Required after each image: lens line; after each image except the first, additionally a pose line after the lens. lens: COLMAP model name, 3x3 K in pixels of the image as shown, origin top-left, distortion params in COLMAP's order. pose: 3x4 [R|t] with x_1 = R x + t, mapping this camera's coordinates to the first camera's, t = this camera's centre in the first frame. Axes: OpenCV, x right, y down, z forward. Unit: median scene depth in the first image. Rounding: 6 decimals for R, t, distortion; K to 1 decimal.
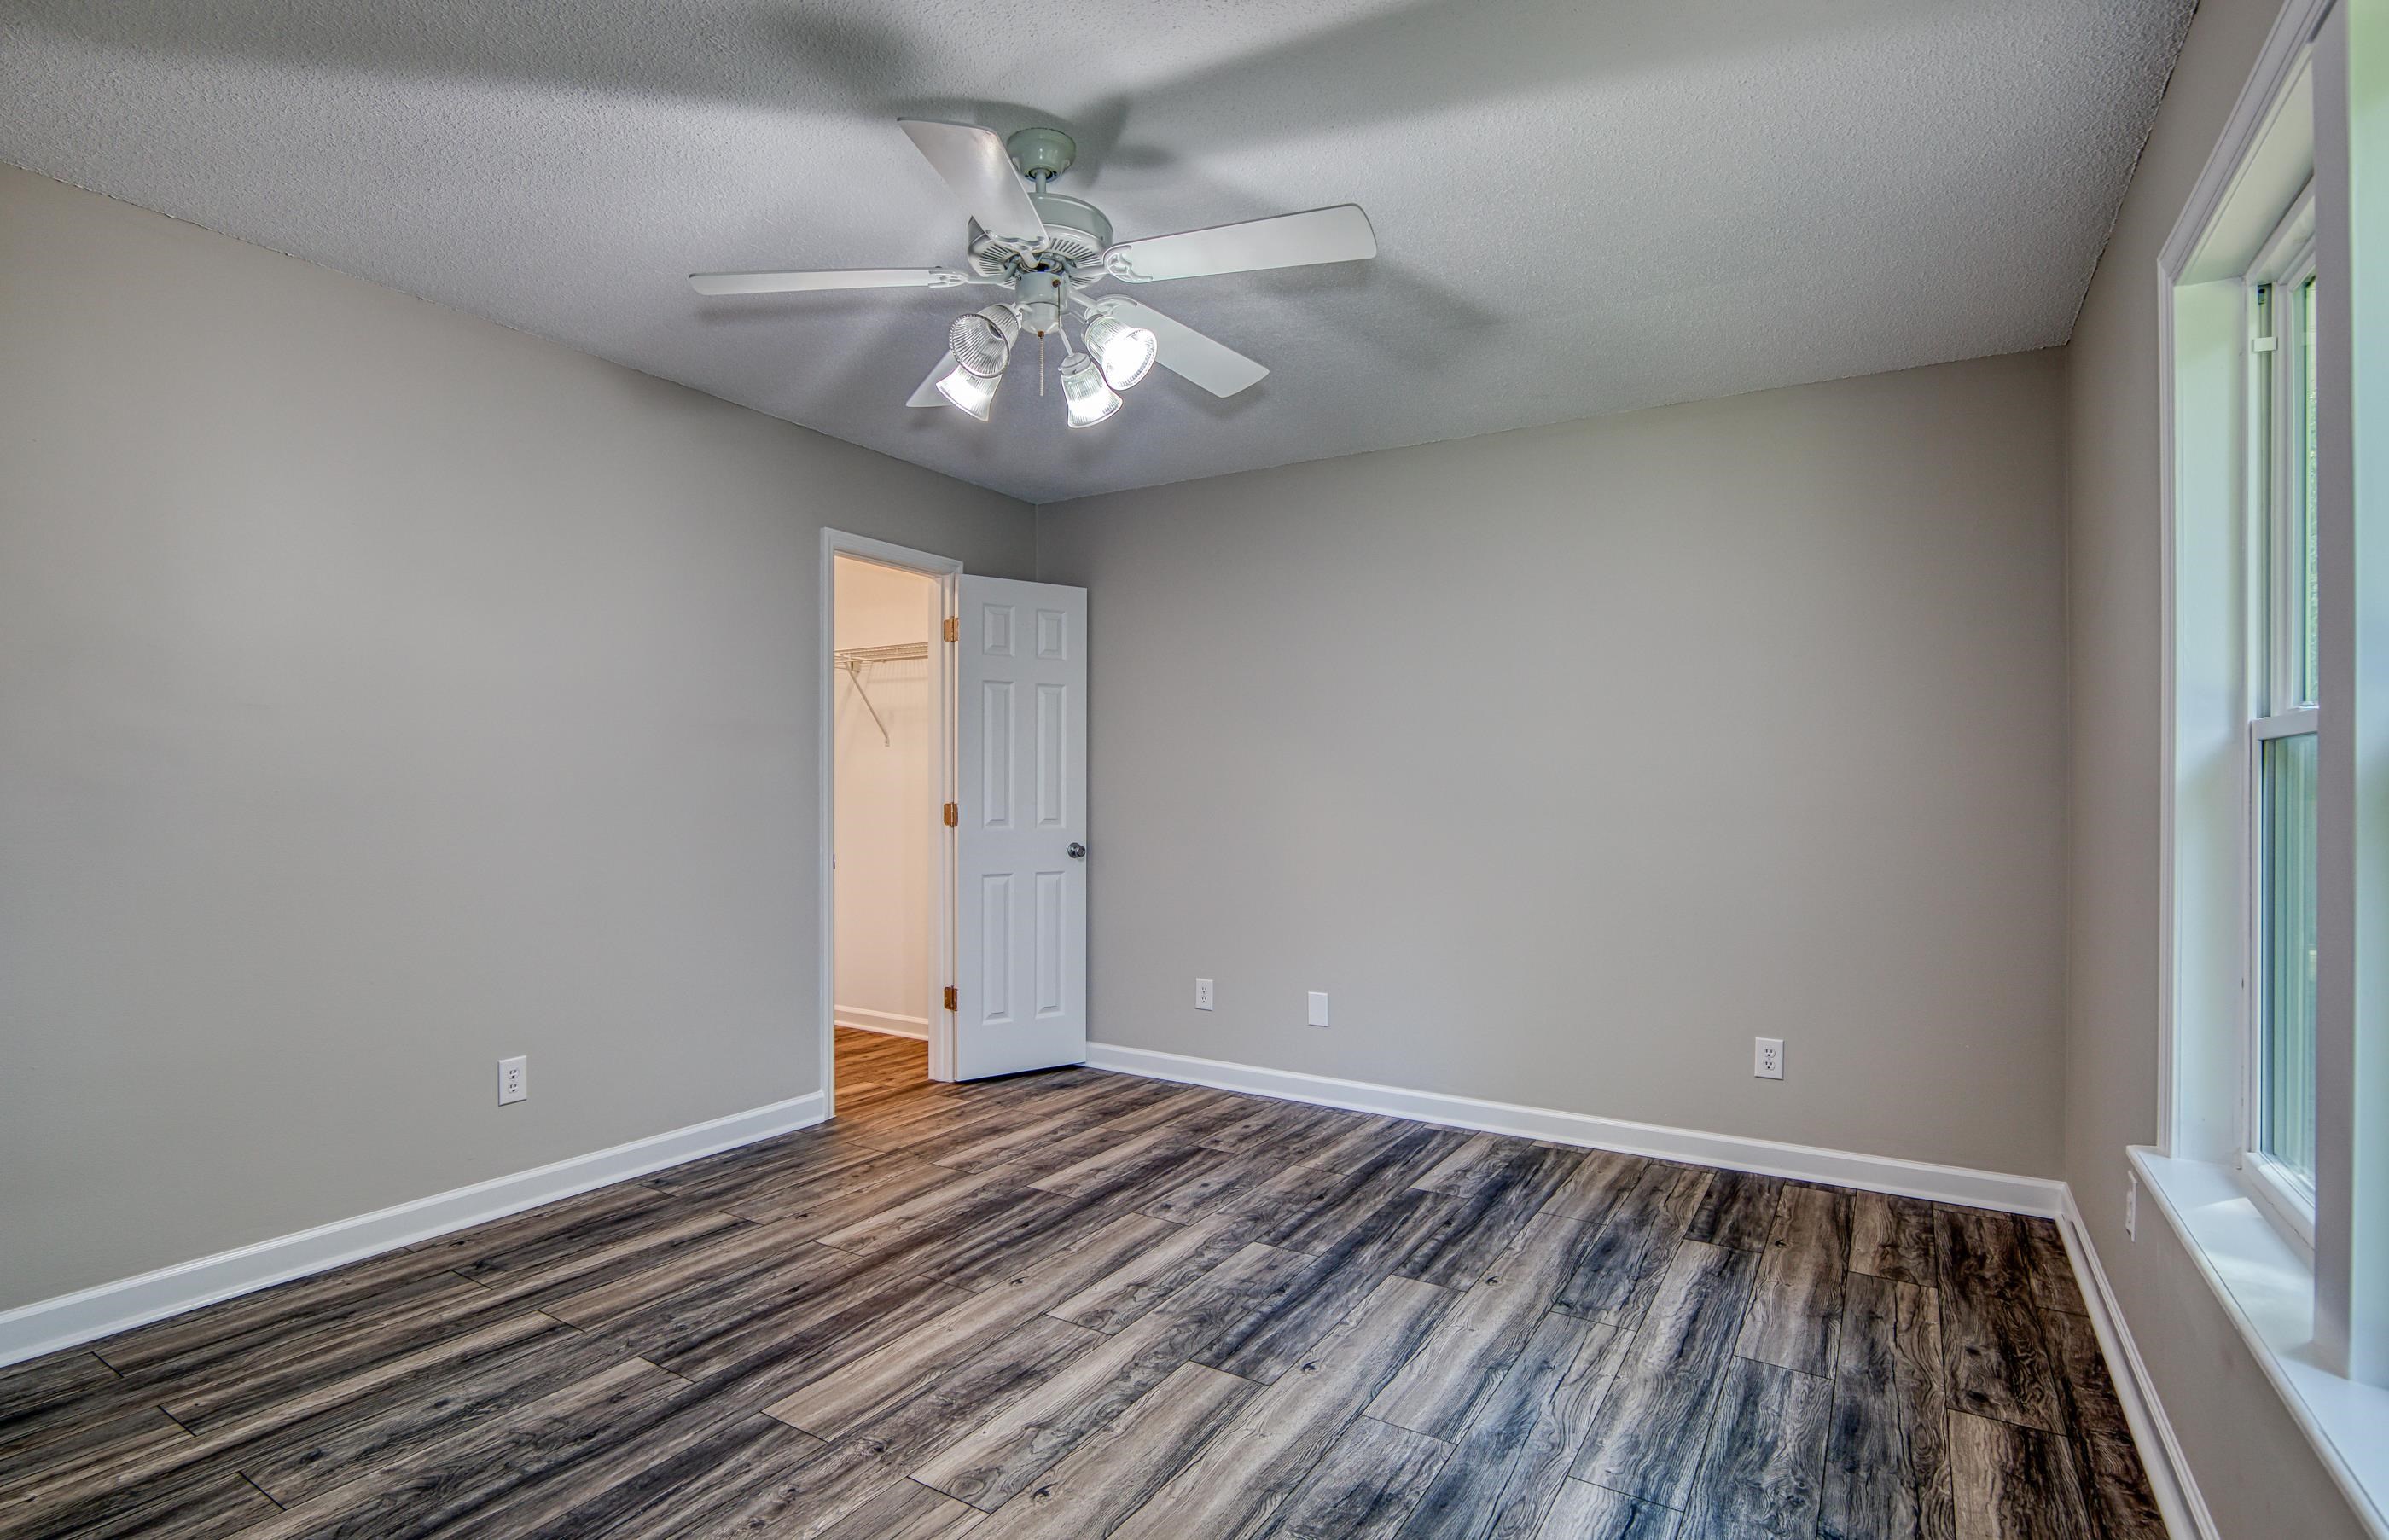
lens RADIAL K [[1219.0, 0, 1194.5], [0, 1219.0, 770.0], [0, 0, 1]] dist [-0.023916, 0.000482]
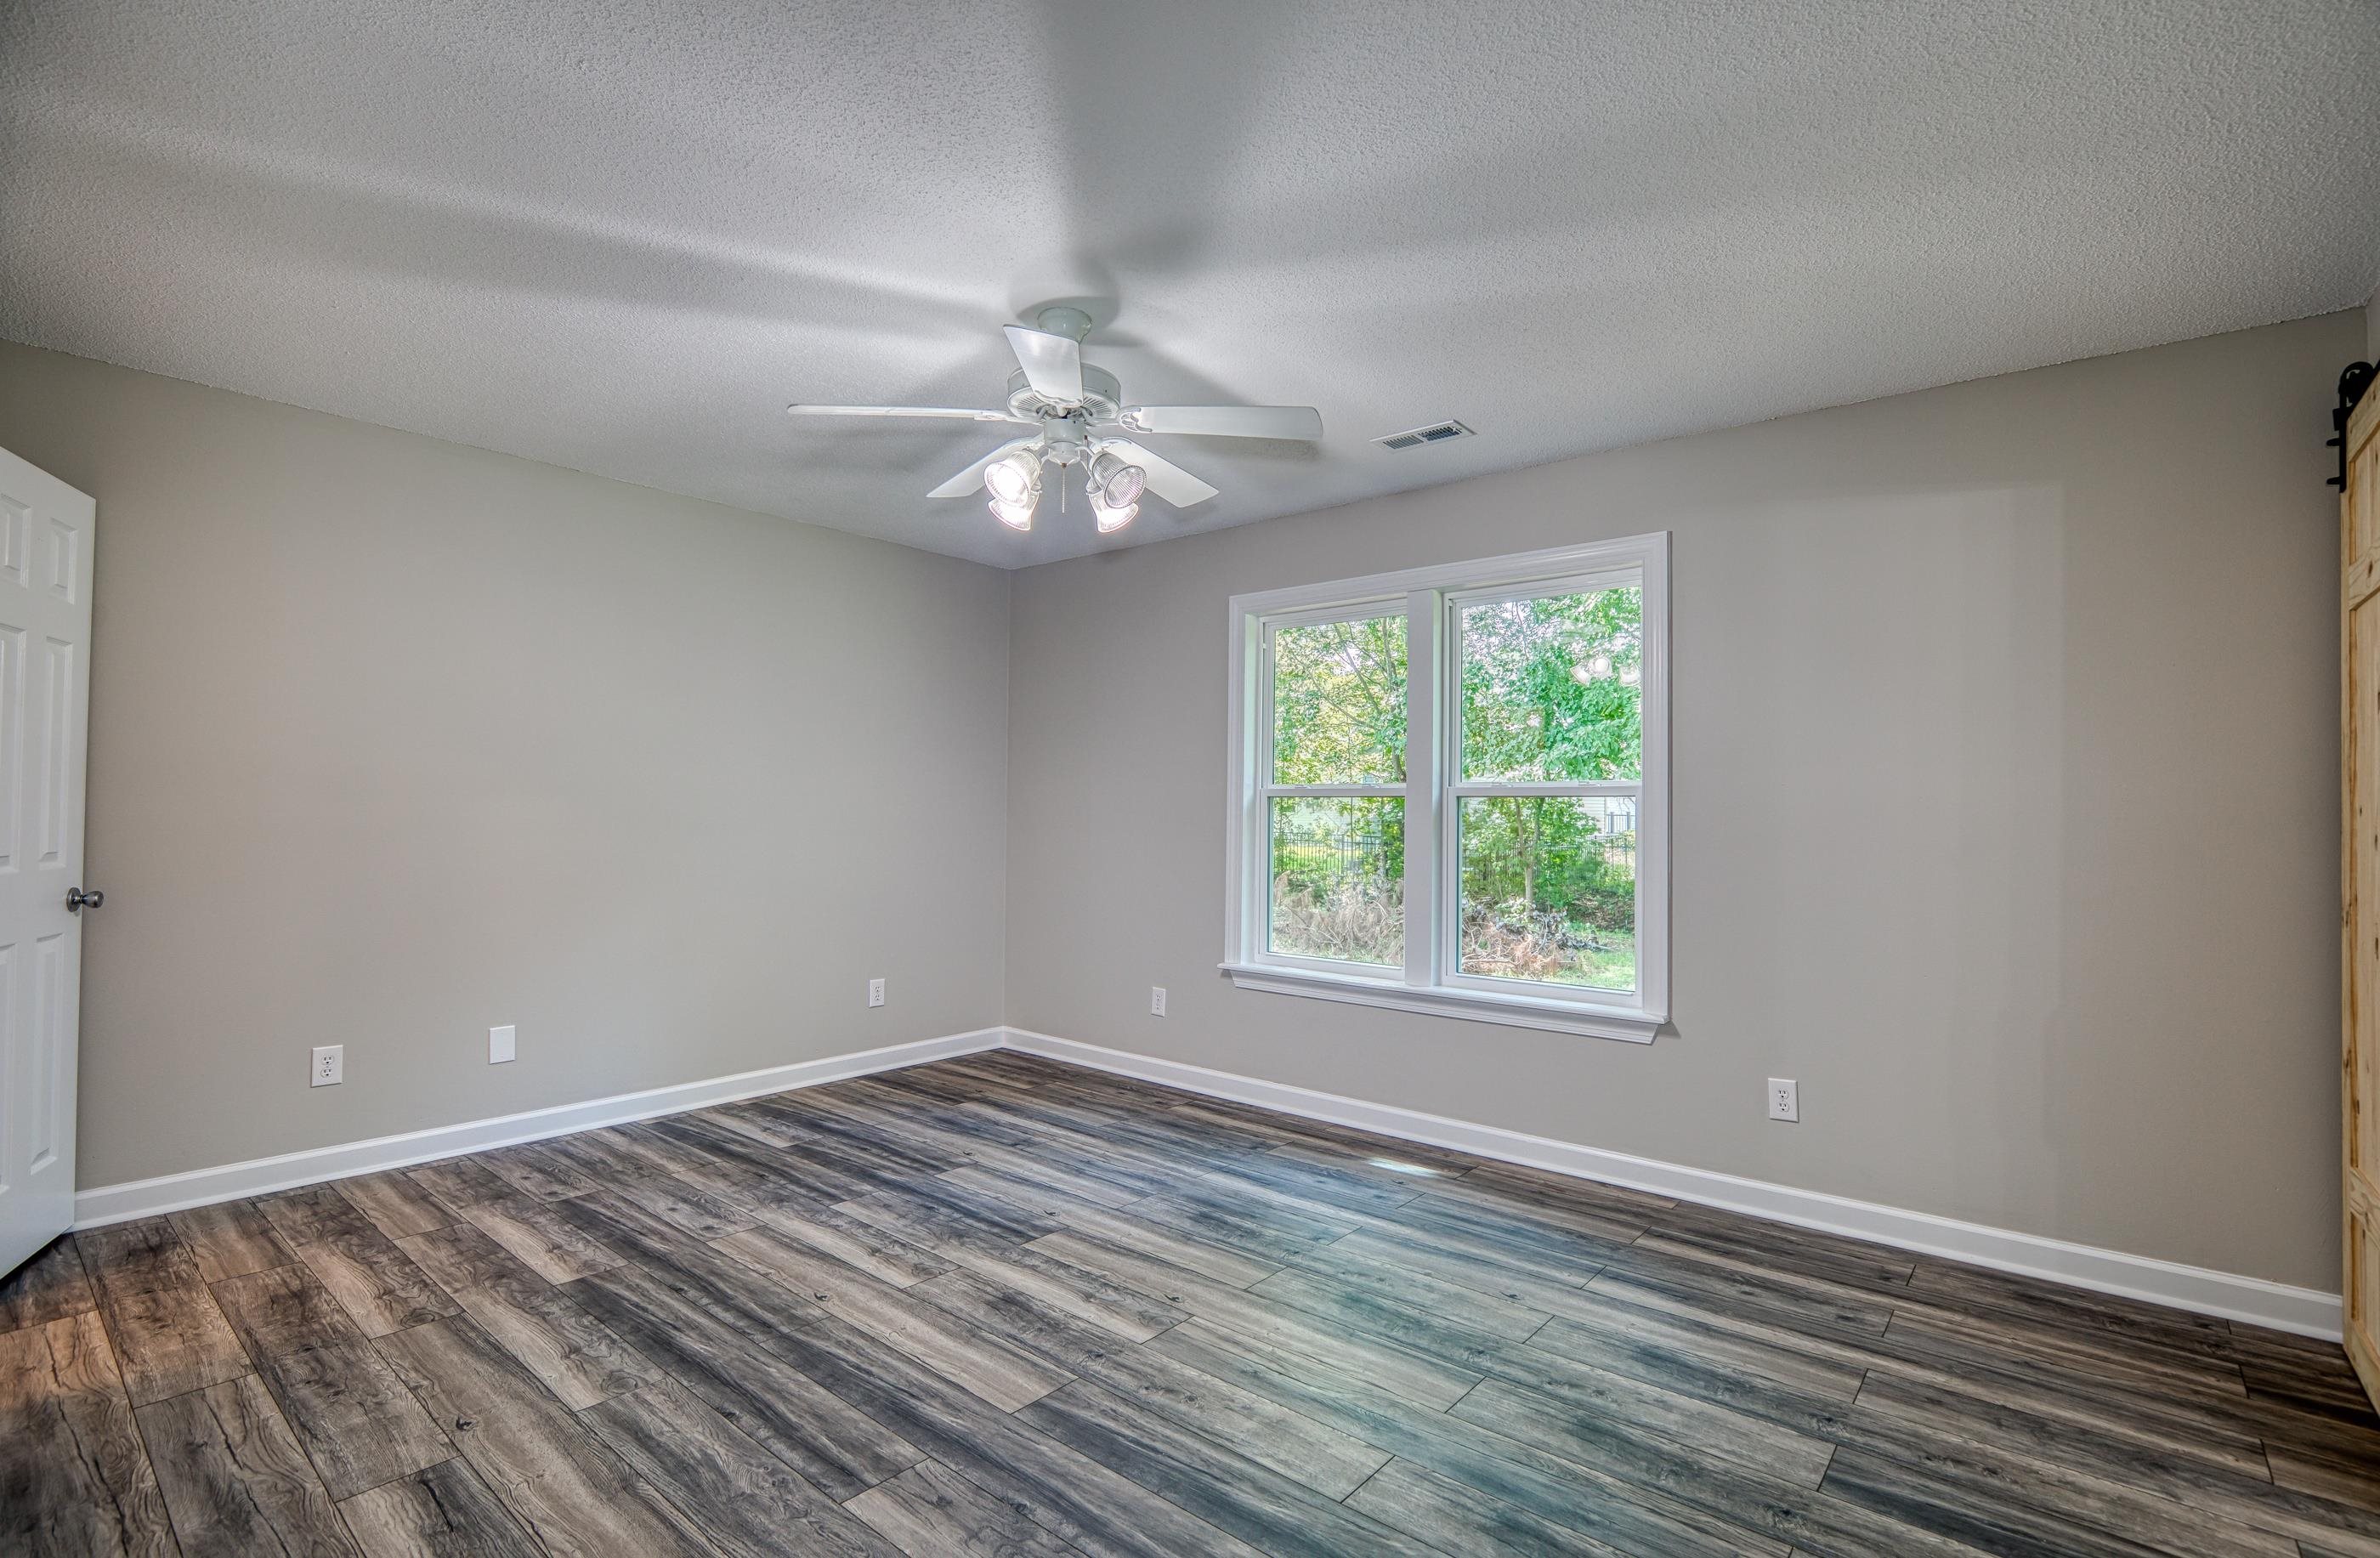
lens RADIAL K [[1097.4, 0, 1203.0], [0, 1097.4, 789.2], [0, 0, 1]] dist [-0.023891, 0.002026]
pose [[0.111703, 0.018715, 0.993565, -0.898380], [-0.023891, 0.999584, -0.016143, 0.004336], [-0.993454, -0.021934, 0.112104, 0.520895]]
